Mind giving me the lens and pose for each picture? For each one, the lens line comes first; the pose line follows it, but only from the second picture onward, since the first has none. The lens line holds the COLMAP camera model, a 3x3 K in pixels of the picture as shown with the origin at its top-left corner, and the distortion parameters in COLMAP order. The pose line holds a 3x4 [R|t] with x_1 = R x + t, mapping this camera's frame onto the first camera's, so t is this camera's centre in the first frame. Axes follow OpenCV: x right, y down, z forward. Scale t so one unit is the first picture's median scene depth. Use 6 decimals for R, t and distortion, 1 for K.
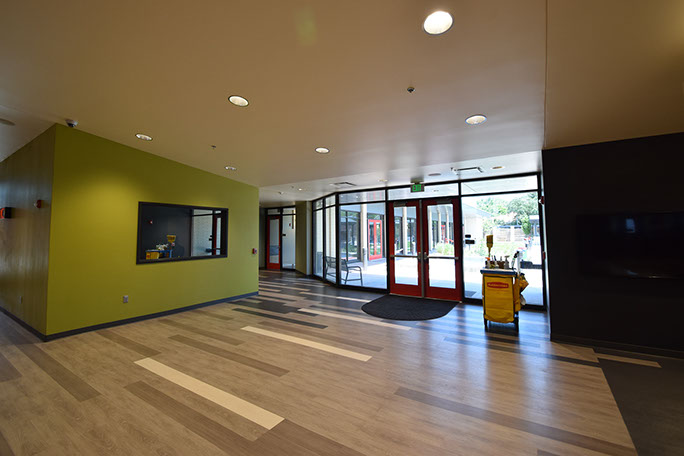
lens RADIAL K [[302.9, 0, 344.7], [0, 302.9, 213.4], [0, 0, 1]] dist [0.002182, -0.008323]
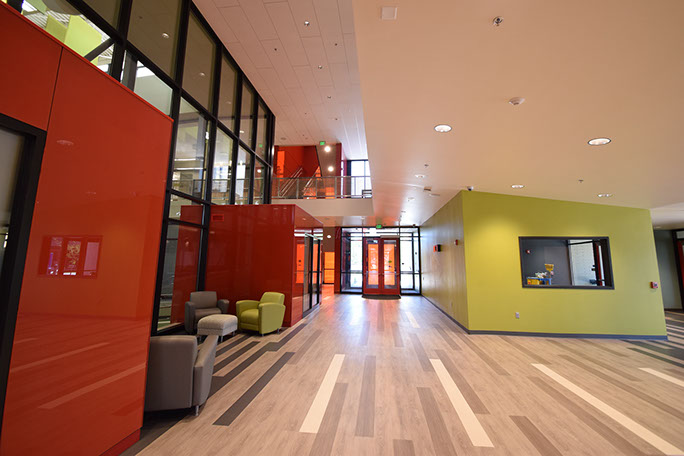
lens RADIAL K [[302.9, 0, 344.7], [0, 302.9, 213.4], [0, 0, 1]] dist [0.002182, -0.008323]
pose [[0.448790, -0.123998, -0.884993, 0.130911], [0.042620, 0.992170, -0.117401, -0.019201], [0.892620, 0.014970, 0.450561, -0.234635]]
